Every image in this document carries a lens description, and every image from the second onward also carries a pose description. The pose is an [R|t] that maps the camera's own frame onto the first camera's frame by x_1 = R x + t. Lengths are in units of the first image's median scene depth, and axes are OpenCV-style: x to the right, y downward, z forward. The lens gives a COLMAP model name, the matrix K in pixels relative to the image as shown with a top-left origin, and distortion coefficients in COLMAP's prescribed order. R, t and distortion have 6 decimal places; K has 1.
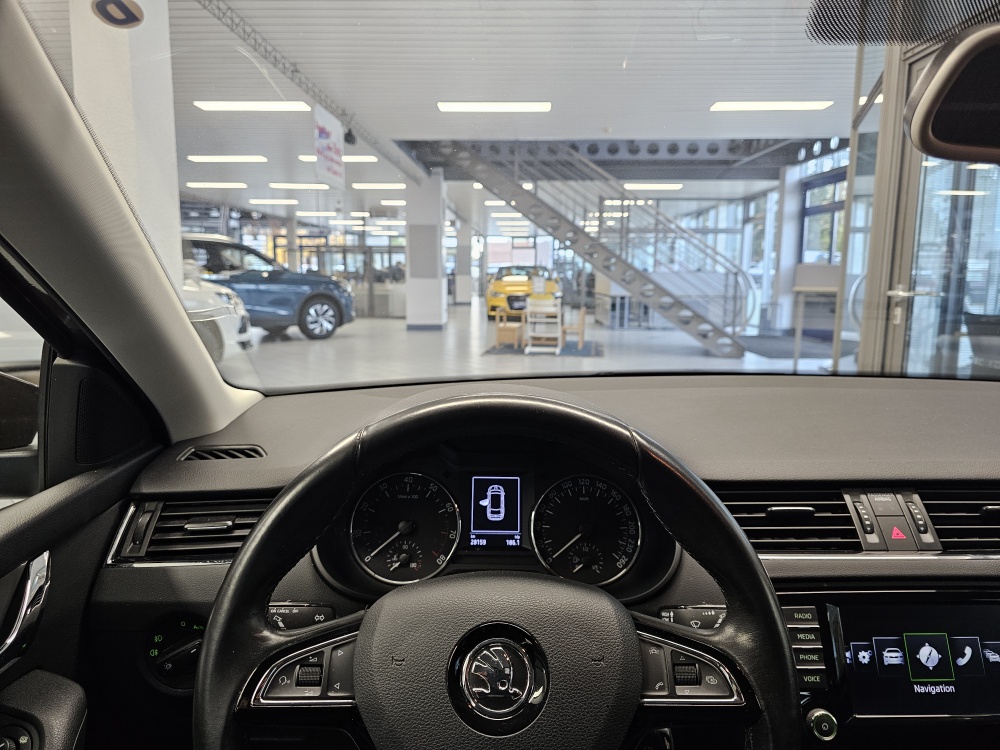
lens RADIAL K [[681.6, 0, 495.6], [0, 681.6, 367.3], [0, 0, 1]] dist [0.051326, -0.055849]
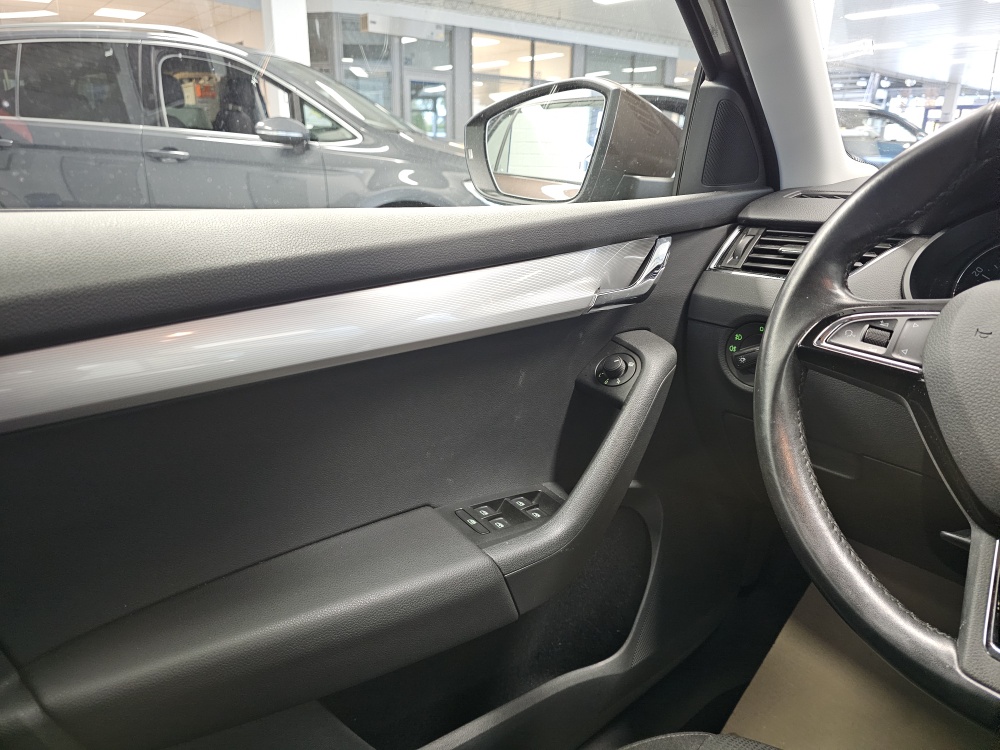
lens RADIAL K [[681.6, 0, 492.0], [0, 681.6, 368.0], [0, 0, 1]] dist [0.051326, -0.055849]
pose [[0.665731, 0.228664, -0.710292, 0.050684], [-0.113607, 0.971853, 0.206388, 0.212232], [0.737493, -0.056705, 0.672970, -0.062458]]
